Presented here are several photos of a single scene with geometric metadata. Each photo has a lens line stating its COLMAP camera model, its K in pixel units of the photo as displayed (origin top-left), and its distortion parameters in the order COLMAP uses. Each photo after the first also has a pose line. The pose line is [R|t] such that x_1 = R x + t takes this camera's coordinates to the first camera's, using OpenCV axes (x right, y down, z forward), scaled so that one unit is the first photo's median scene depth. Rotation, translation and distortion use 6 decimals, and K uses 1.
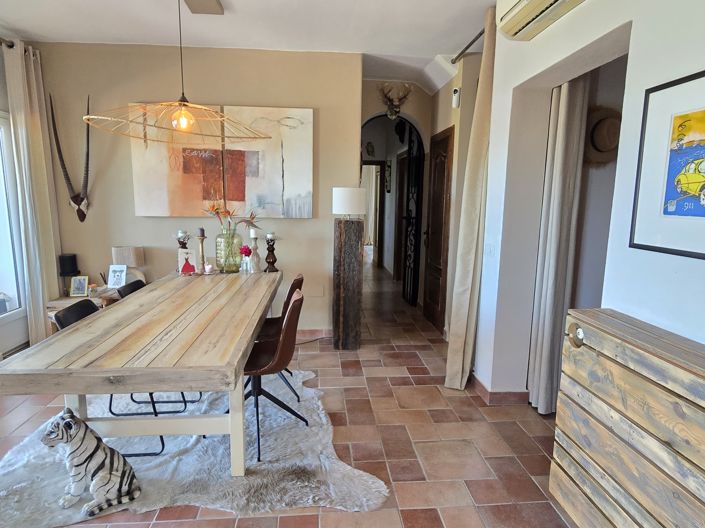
lens RADIAL K [[423.9, 0, 353.9], [0, 423.9, 266.0], [0, 0, 1]] dist [-0.001758, -0.004364]
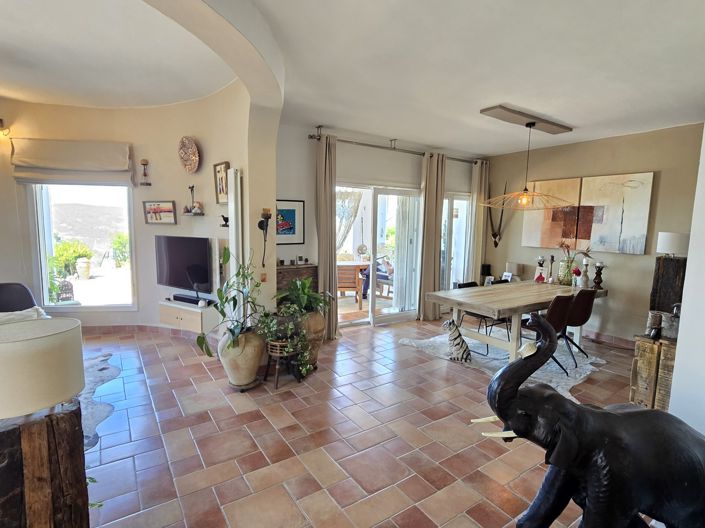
lens RADIAL K [[366.4, 0, 350.6], [0, 366.4, 263.6], [0, 0, 1]] dist [-0.004752, -0.001074]
pose [[0.479244, 0.093327, -0.872705, 0.472814], [-0.152681, 0.988035, 0.021816, 0.028254], [0.864299, 0.122791, 0.487759, -0.332222]]
